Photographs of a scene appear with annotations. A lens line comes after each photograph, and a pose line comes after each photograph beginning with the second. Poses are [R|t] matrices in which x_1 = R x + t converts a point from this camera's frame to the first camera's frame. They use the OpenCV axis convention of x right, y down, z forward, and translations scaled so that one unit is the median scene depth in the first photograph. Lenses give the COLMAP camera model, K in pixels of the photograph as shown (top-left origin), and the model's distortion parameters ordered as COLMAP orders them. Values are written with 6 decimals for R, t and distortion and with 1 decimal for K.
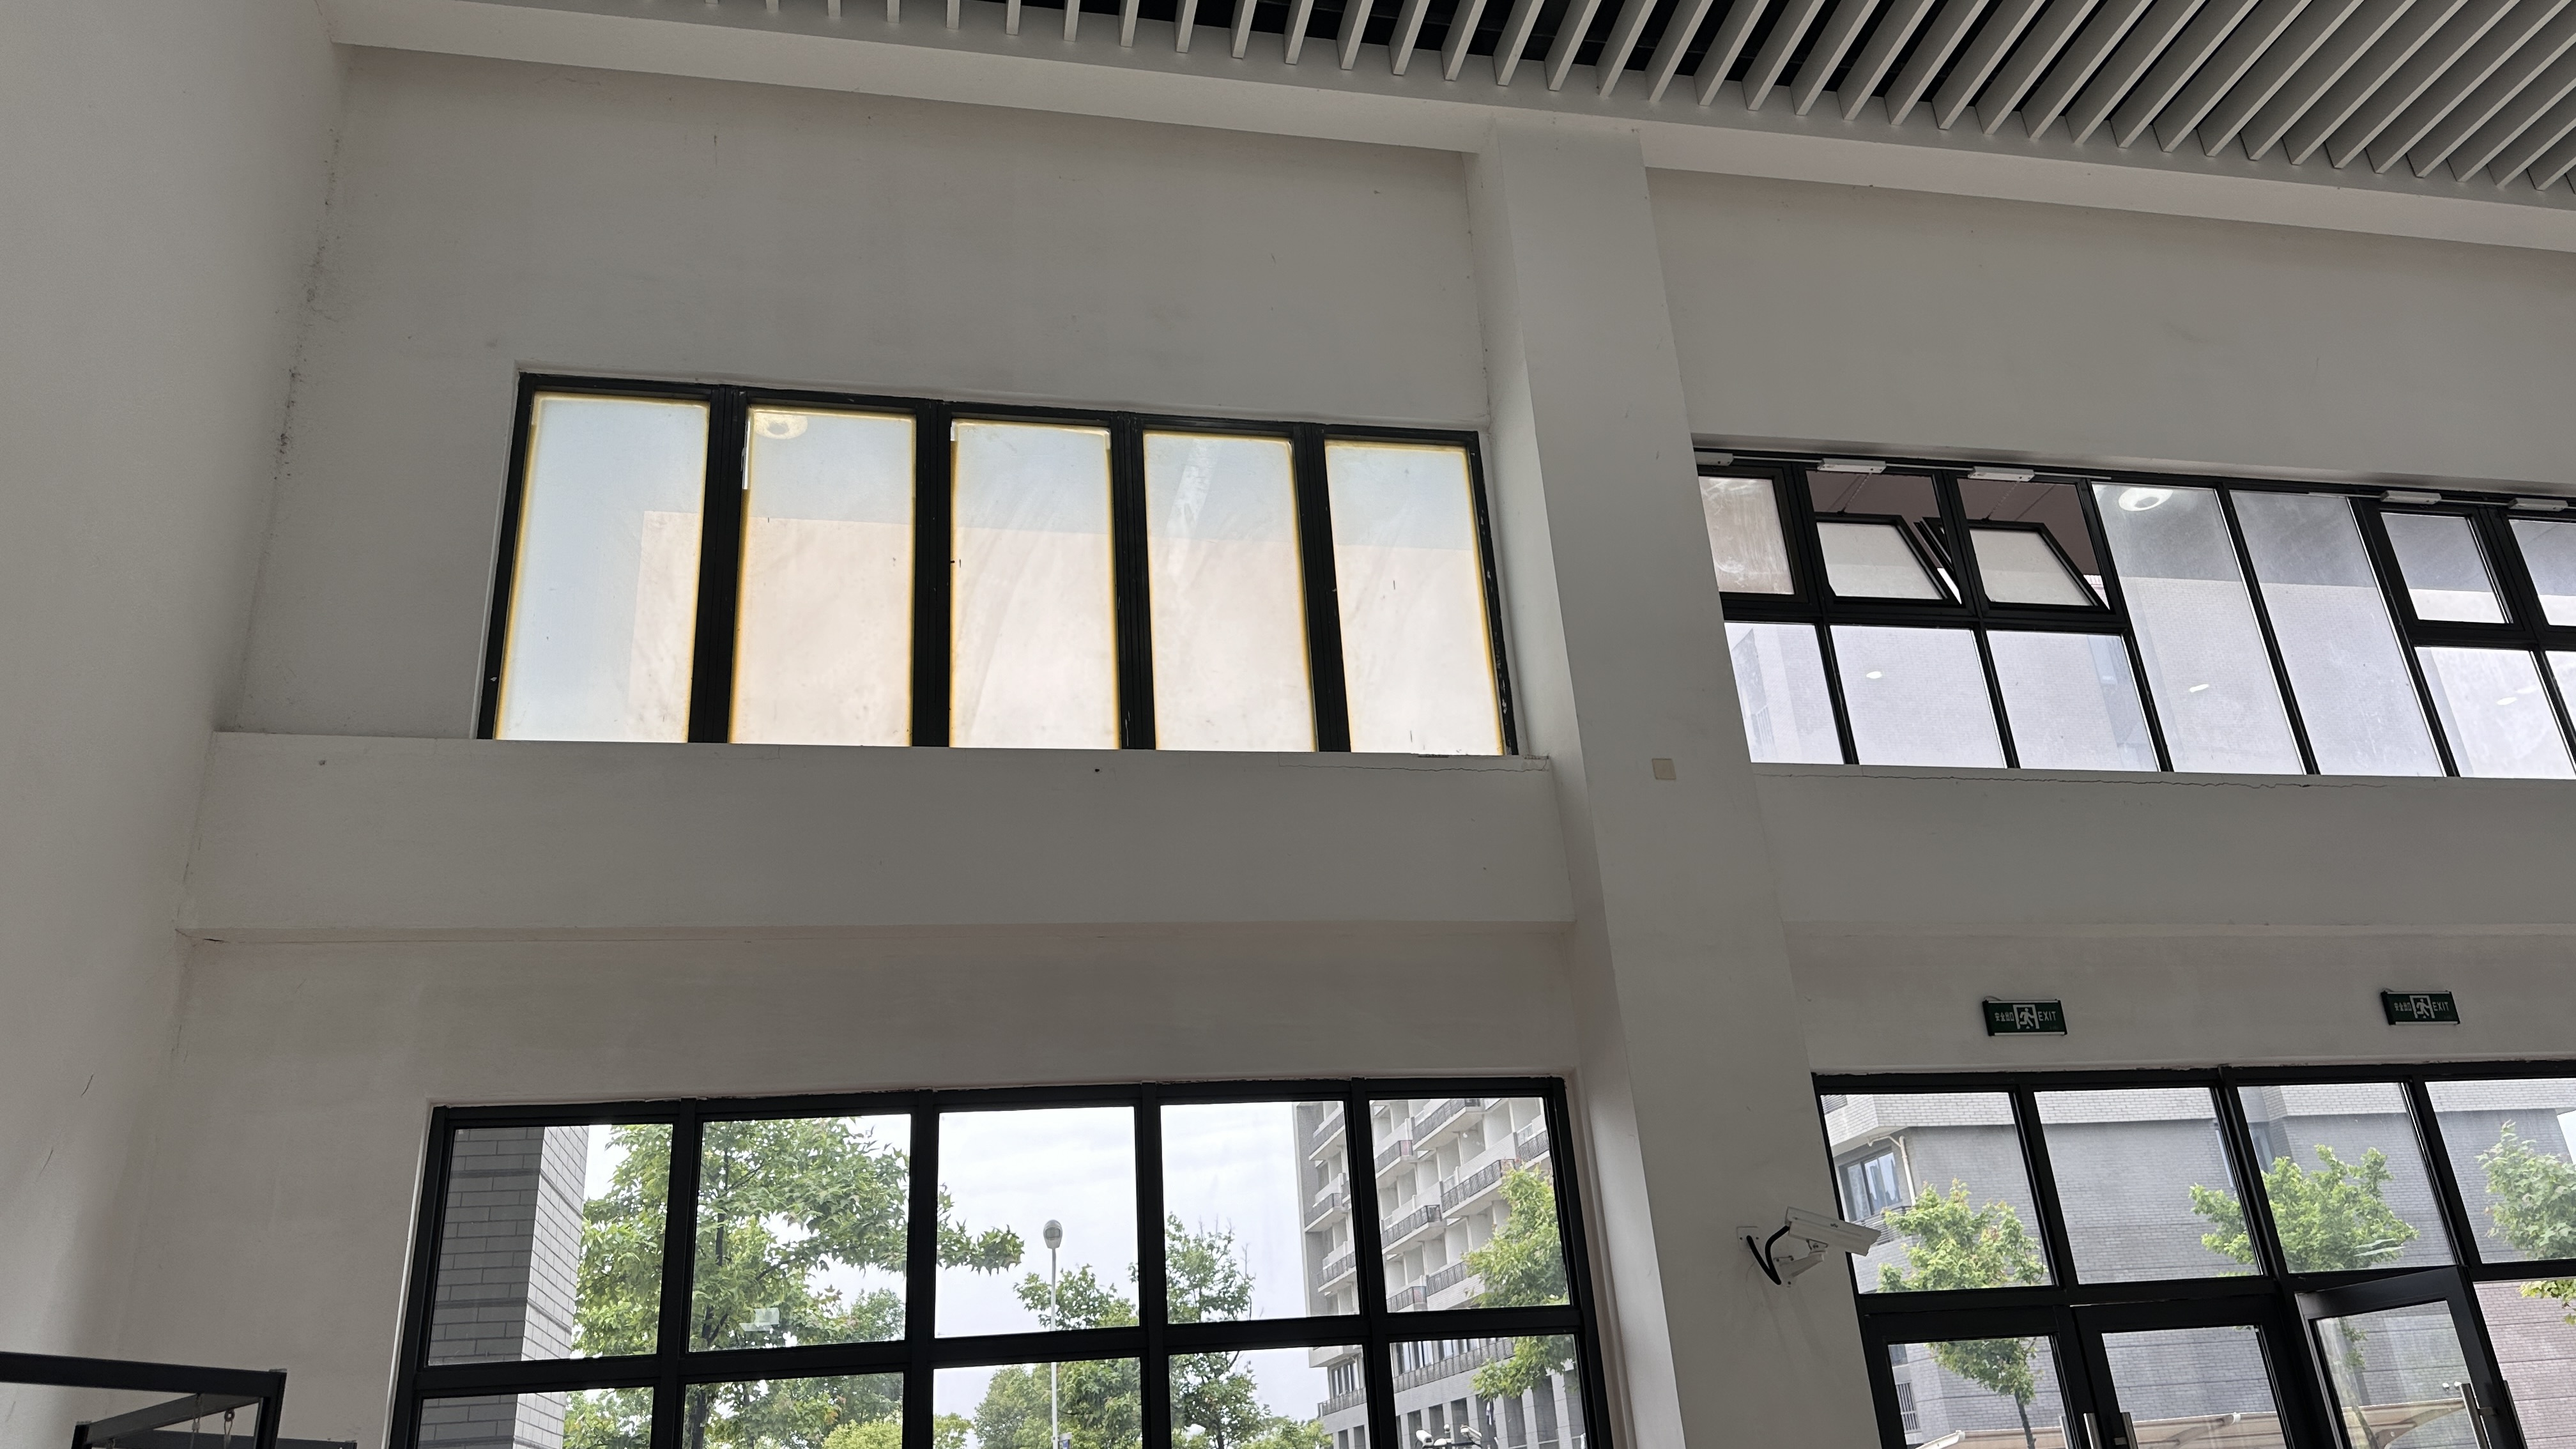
lens RADIAL K [[1805.1, 0, 1288.0], [0, 1805.1, 724.5], [0, 0, 1]] dist [0.039515, -0.029586]
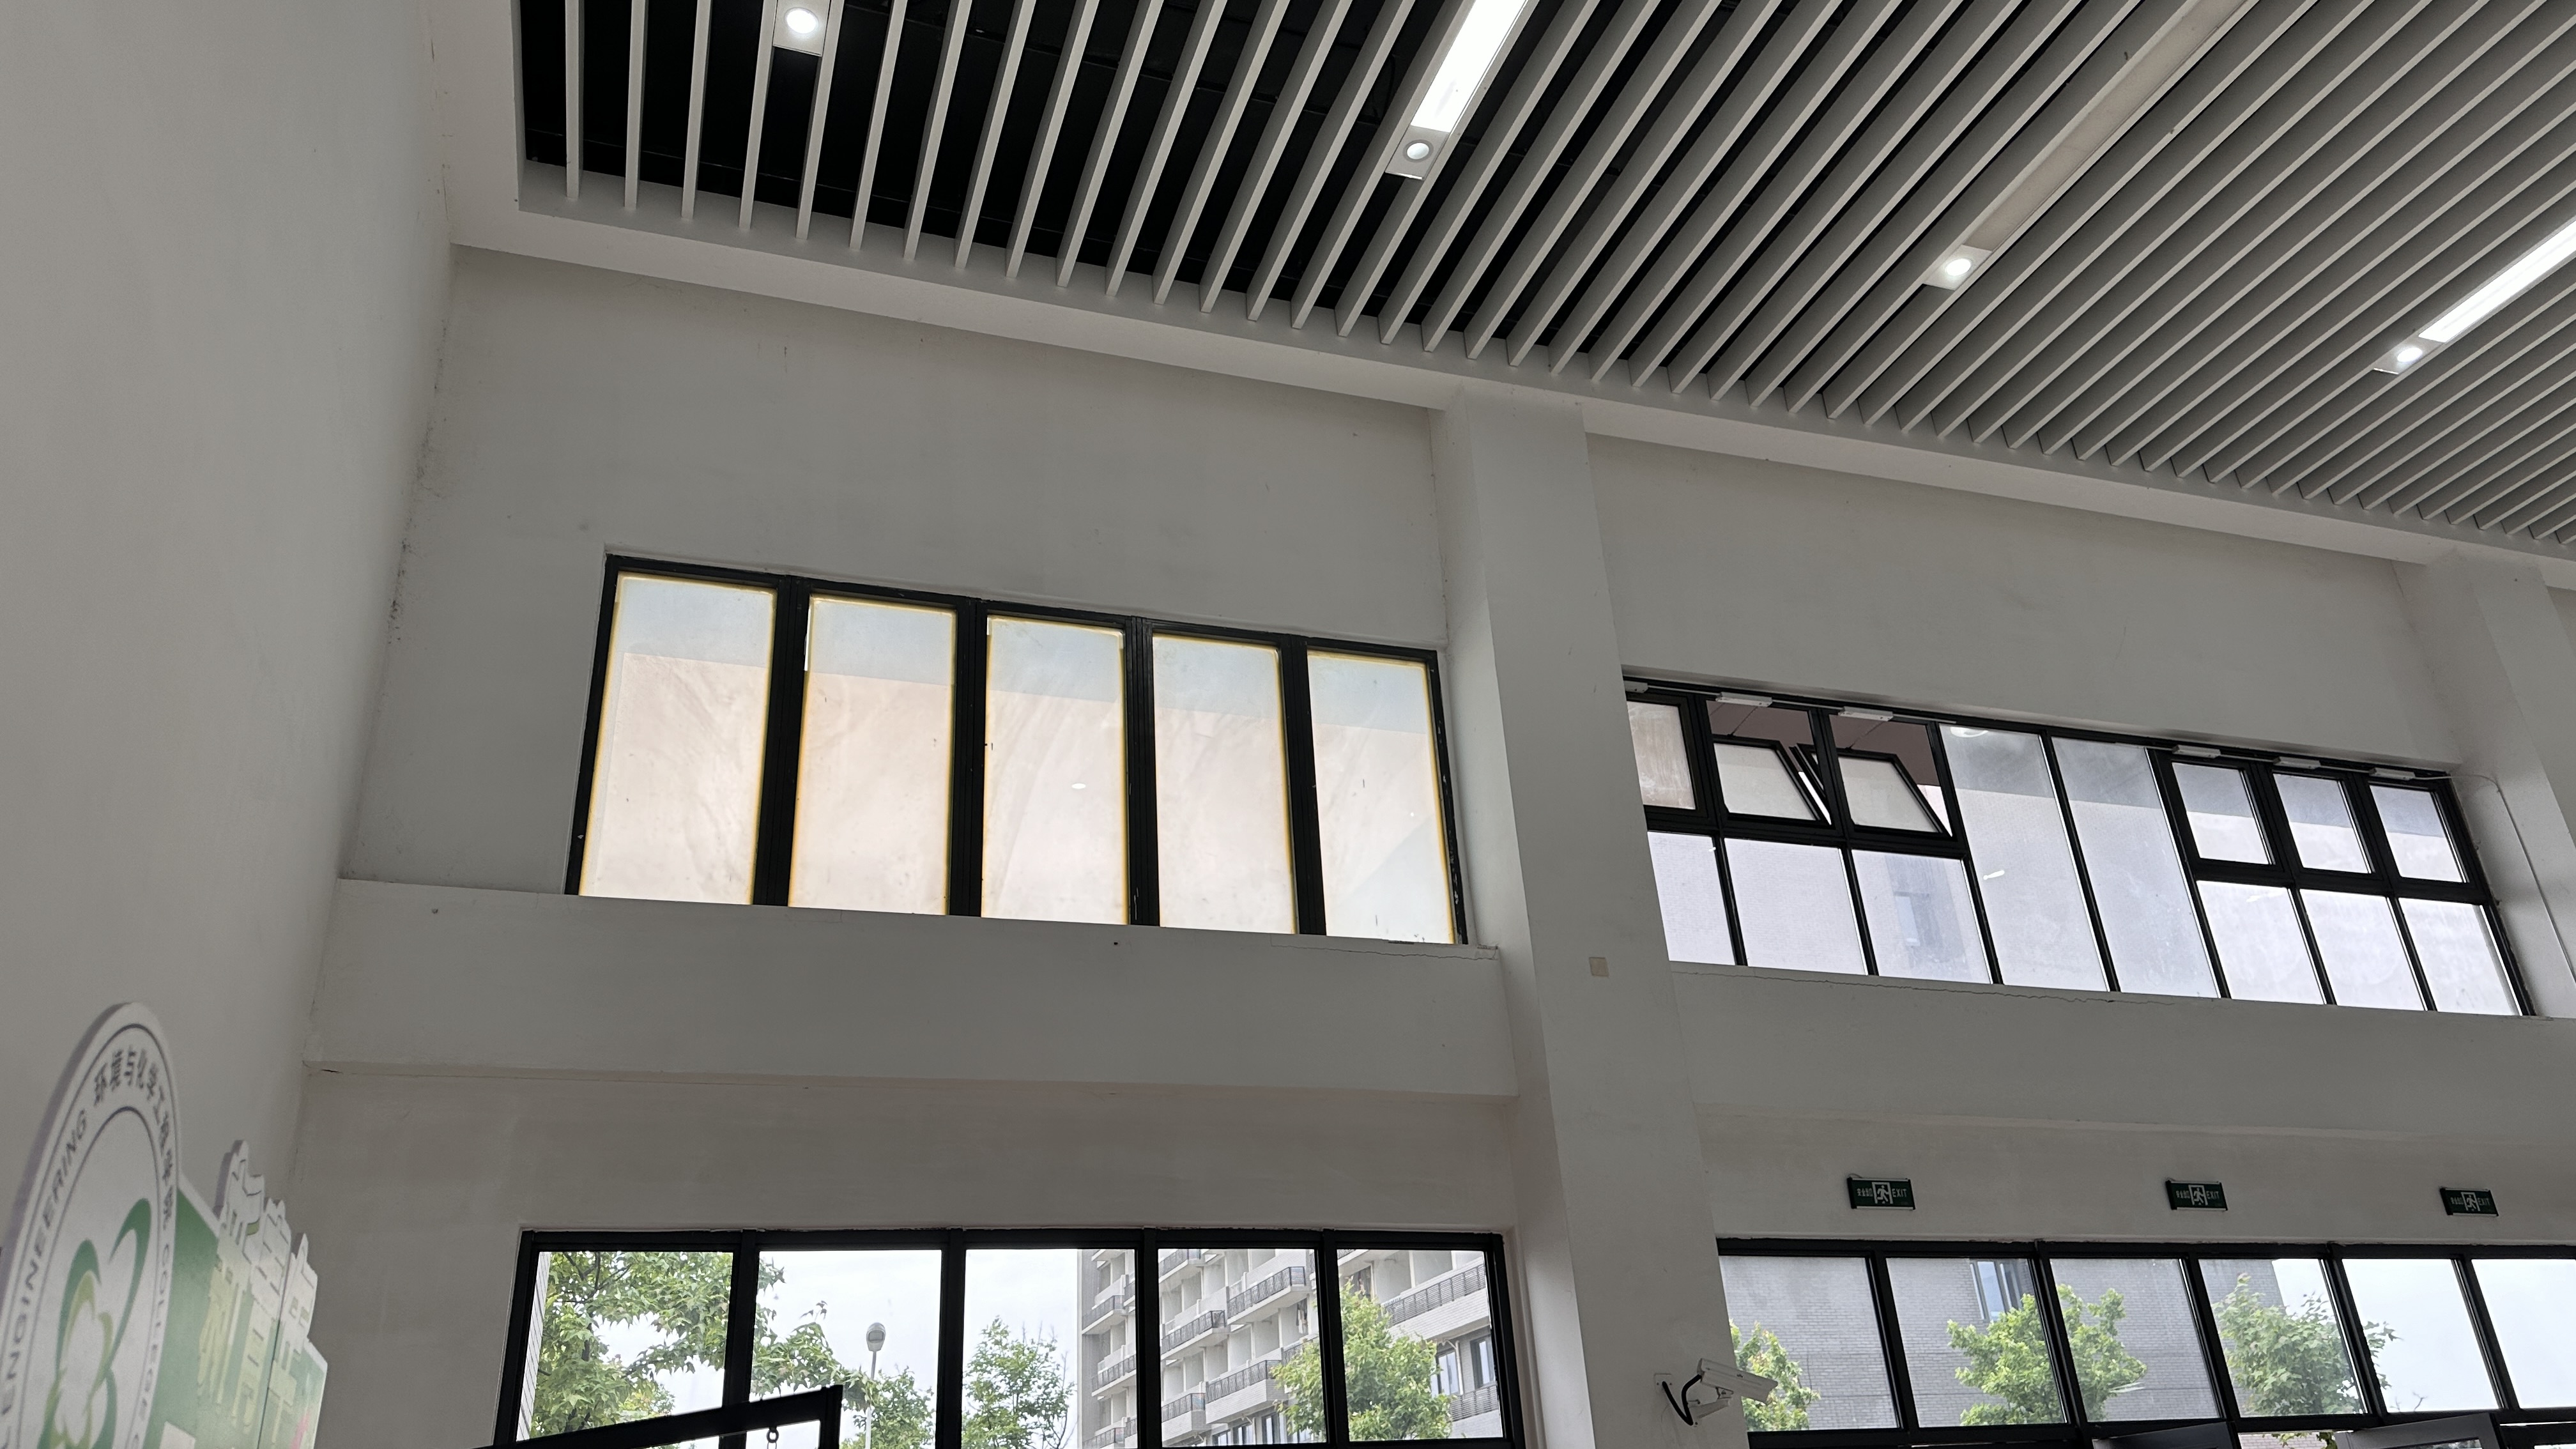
lens RADIAL K [[1790.0, 0, 1294.2], [0, 1790.0, 736.7], [0, 0, 1]] dist [0.037743, -0.000733]
pose [[0.992304, 0.065593, 0.105022, -0.099666], [-0.060407, 0.996827, -0.051826, -0.044099], [-0.108089, 0.045083, 0.993119, -0.111827]]
